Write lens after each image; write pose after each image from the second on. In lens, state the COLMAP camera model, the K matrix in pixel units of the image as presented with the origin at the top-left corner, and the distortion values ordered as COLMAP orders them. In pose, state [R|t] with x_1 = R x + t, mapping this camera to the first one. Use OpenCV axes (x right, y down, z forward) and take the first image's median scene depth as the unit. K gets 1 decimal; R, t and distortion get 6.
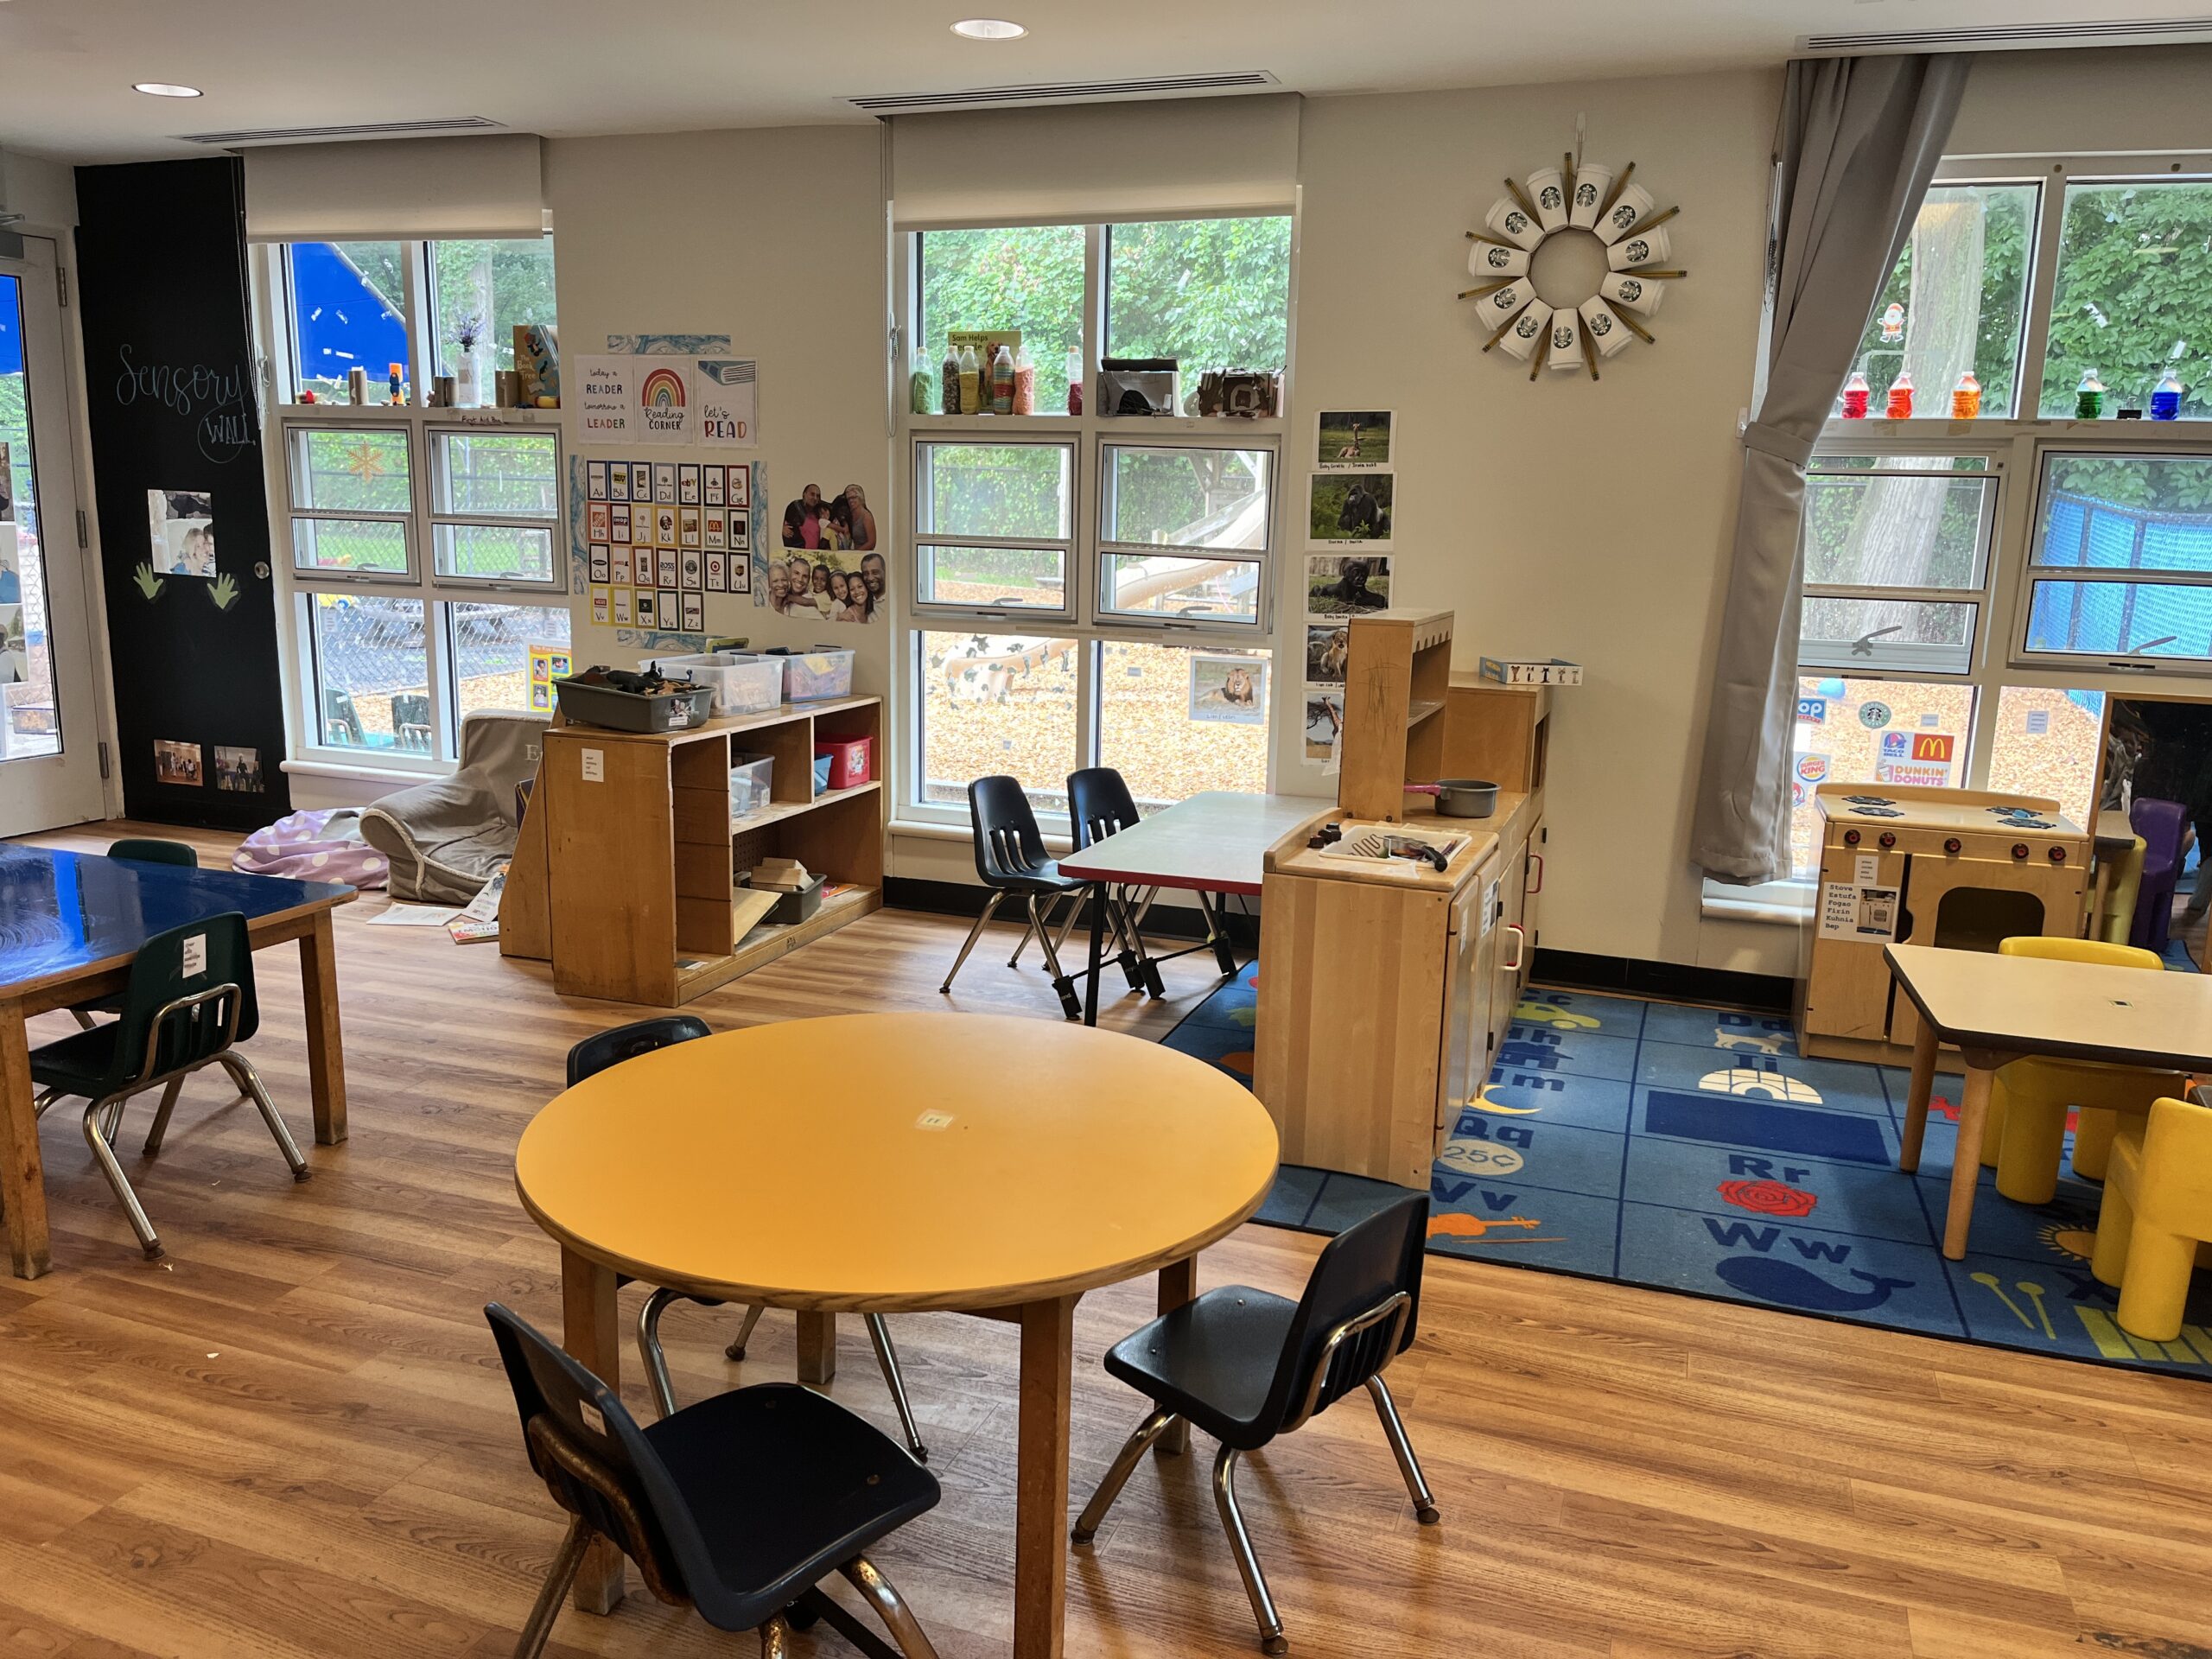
lens RADIAL K [[1665.8, 0, 1106.0], [0, 1665.8, 829.5], [0, 0, 1]] dist [0.001583, 0.001476]
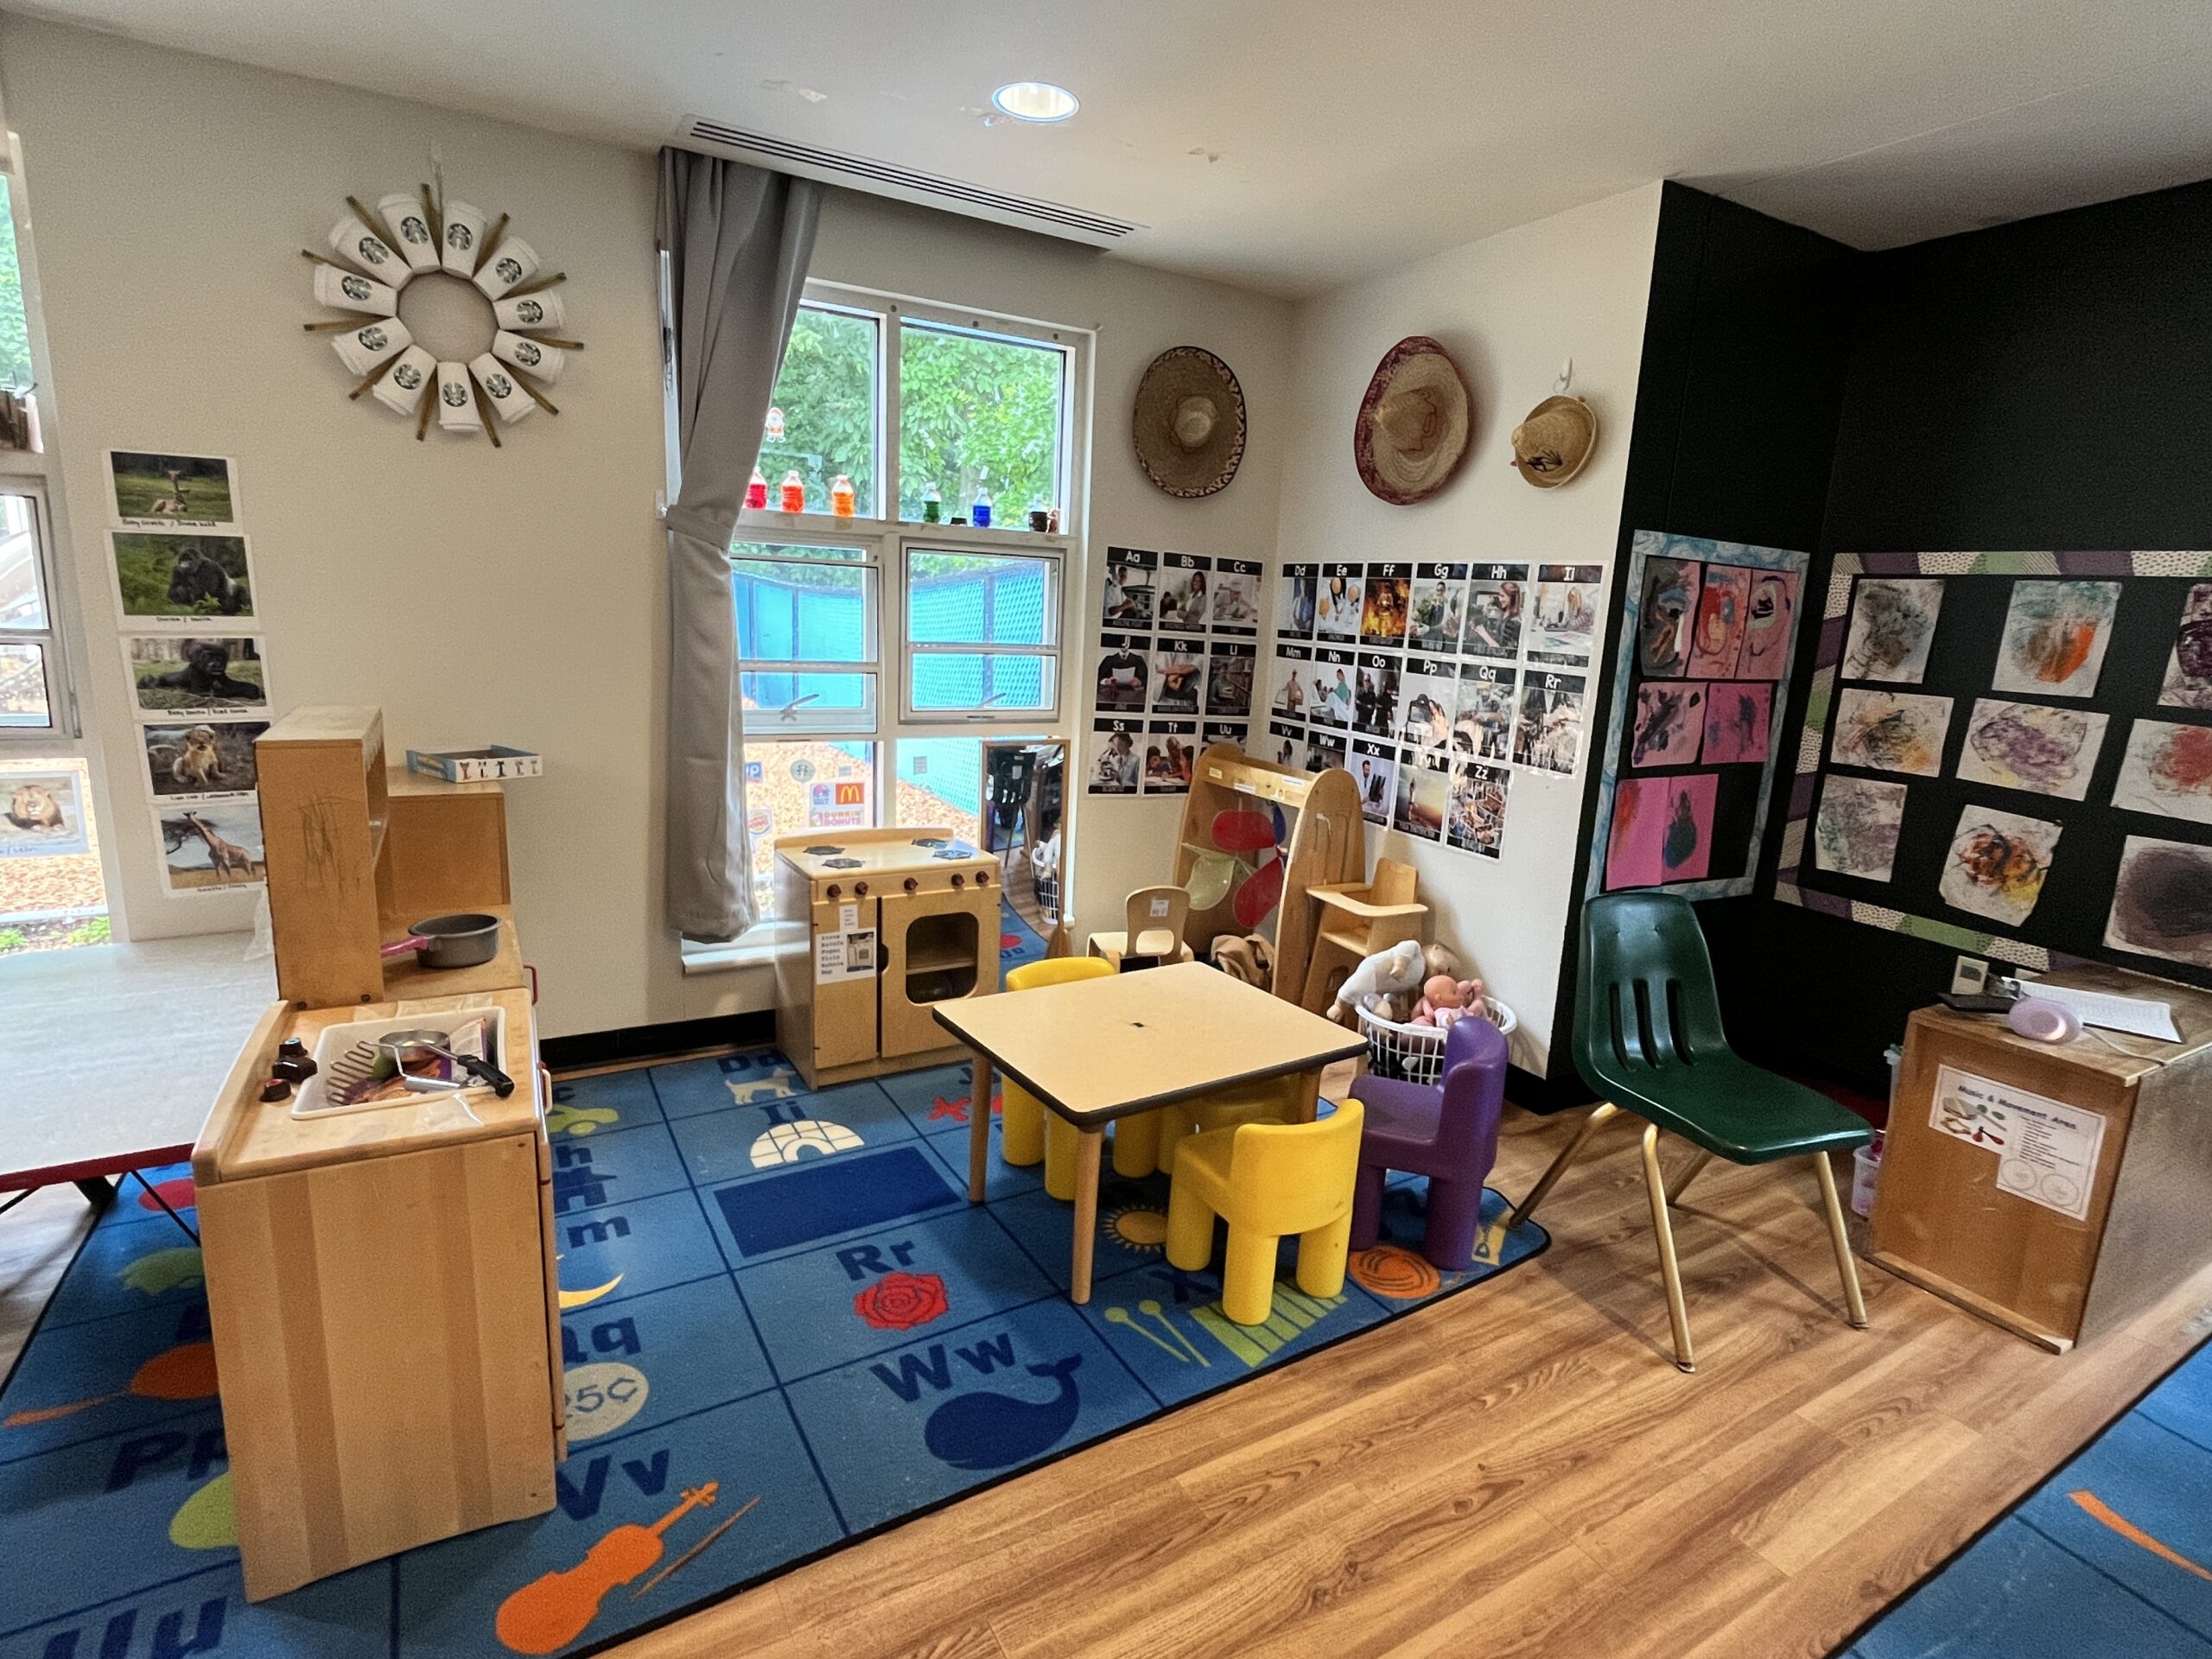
lens RADIAL K [[1106.8, 0, 1116.2], [0, 1106.8, 832.6], [0, 0, 1]] dist [0.000013, -0.000441]
pose [[0.643964, -0.146091, 0.750978, 0.019290], [0.118247, 0.988809, 0.090961, -0.073117], [-0.755862, 0.030226, 0.654032, 0.347230]]
